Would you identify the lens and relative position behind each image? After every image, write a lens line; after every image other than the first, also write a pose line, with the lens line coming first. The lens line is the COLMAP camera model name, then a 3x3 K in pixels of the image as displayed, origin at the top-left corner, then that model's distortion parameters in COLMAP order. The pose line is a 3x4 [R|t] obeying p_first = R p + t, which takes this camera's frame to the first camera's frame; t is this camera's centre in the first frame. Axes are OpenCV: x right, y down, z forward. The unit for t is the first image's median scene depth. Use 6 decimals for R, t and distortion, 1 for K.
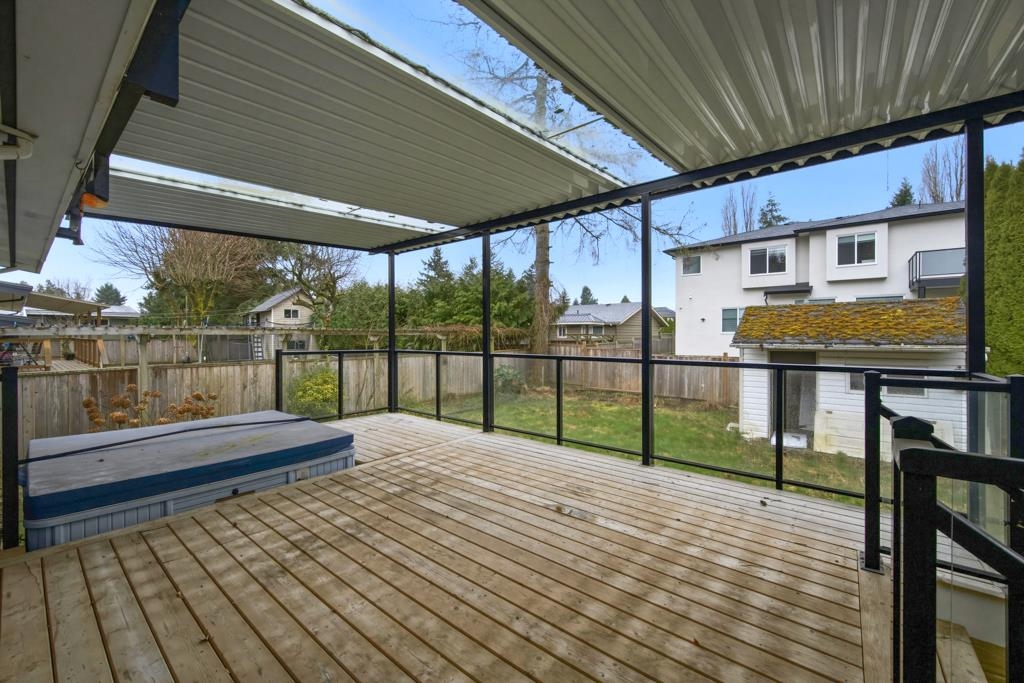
lens RADIAL K [[411.8, 0, 513.3], [0, 411.8, 338.6], [0, 0, 1]] dist [0.002162, -0.000431]
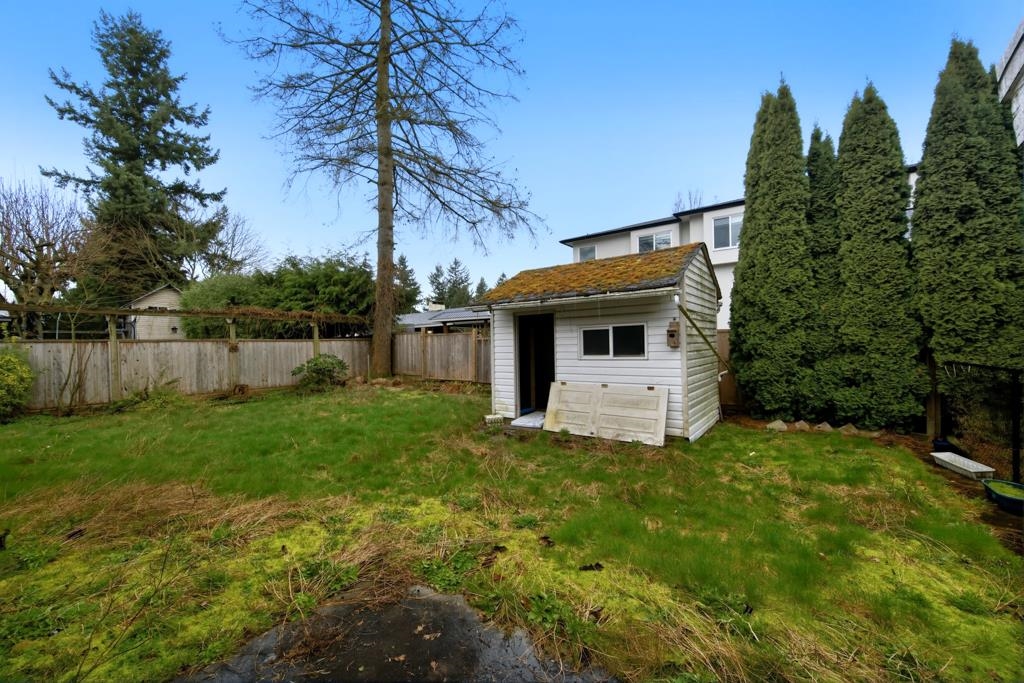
lens RADIAL K [[411.8, 0, 506.2], [0, 411.8, 347.4], [0, 0, 1]] dist [0.002162, -0.000431]
pose [[0.998543, -0.015951, 0.051547, 0.324760], [0.015985, 0.999872, -0.000244, 0.055256], [-0.051536, 0.001068, 0.998671, 0.092286]]
